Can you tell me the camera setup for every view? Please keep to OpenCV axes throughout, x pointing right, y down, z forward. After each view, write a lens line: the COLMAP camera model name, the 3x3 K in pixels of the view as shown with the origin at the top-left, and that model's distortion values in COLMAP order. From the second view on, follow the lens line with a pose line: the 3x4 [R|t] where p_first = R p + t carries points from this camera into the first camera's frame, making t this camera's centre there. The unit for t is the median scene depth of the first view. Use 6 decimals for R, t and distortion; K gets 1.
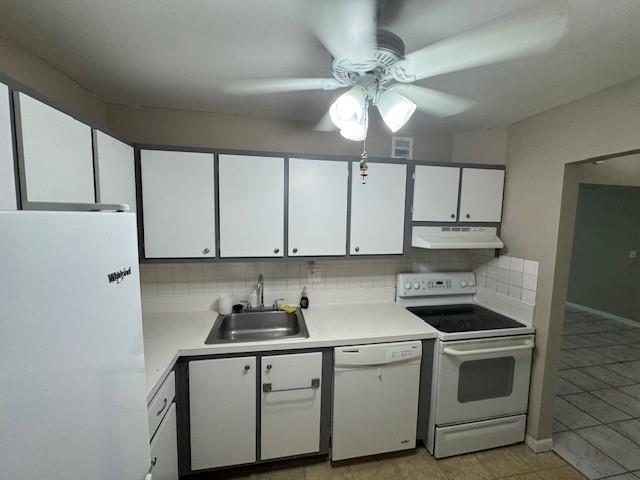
lens RADIAL K [[257.3, 0, 320.0], [0, 257.3, 240.0], [0, 0, 1]] dist [-0.001052, -0.000003]
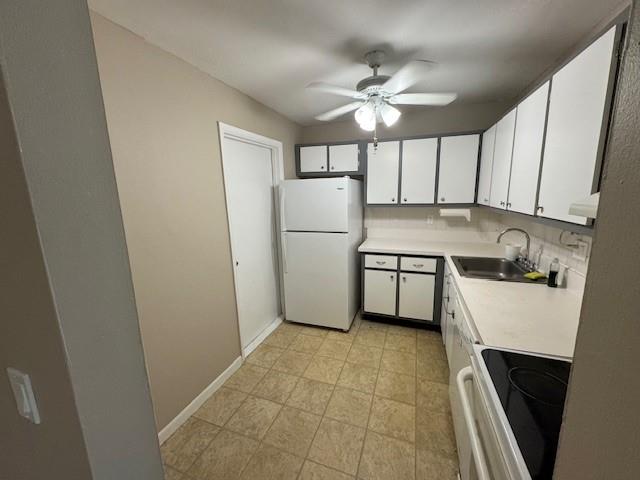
lens RADIAL K [[256.2, 0, 320.0], [0, 256.2, 240.0], [0, 0, 1]] dist [-0.001045, -0.000046]
pose [[-0.518225, 0.155953, -0.840905, 1.140821], [-0.064815, 0.973245, 0.220440, 0.005955], [0.852785, 0.168741, -0.494252, 0.931442]]
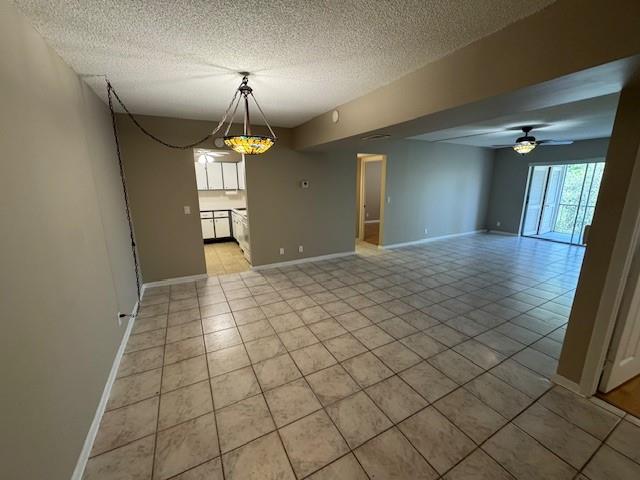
lens RADIAL K [[257.3, 0, 320.0], [0, 257.3, 240.0], [0, 0, 1]] dist [-0.001052, -0.000003]
pose [[0.291182, 0.192547, -0.937091, 3.611826], [-0.075404, 0.981108, 0.178161, 0.039947], [0.953691, 0.018784, 0.300200, 0.953624]]
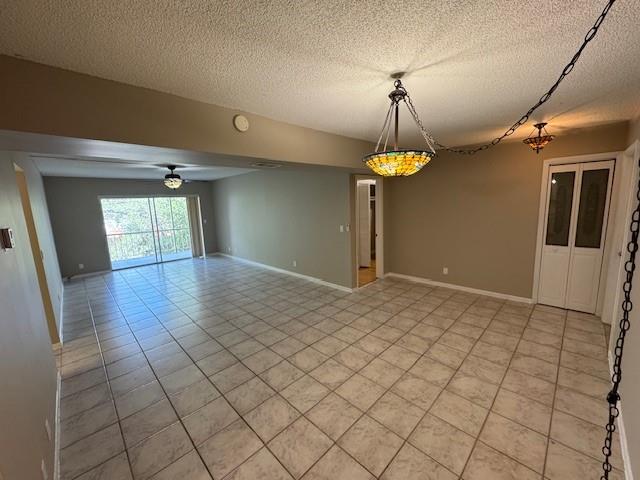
lens RADIAL K [[257.3, 0, 320.0], [0, 257.3, 240.0], [0, 0, 1]] dist [-0.001052, -0.000003]
pose [[0.829733, -0.132381, 0.542235, 1.284434], [0.103377, 0.991108, 0.083779, 0.001006], [-0.548504, -0.013460, 0.836040, 0.294324]]
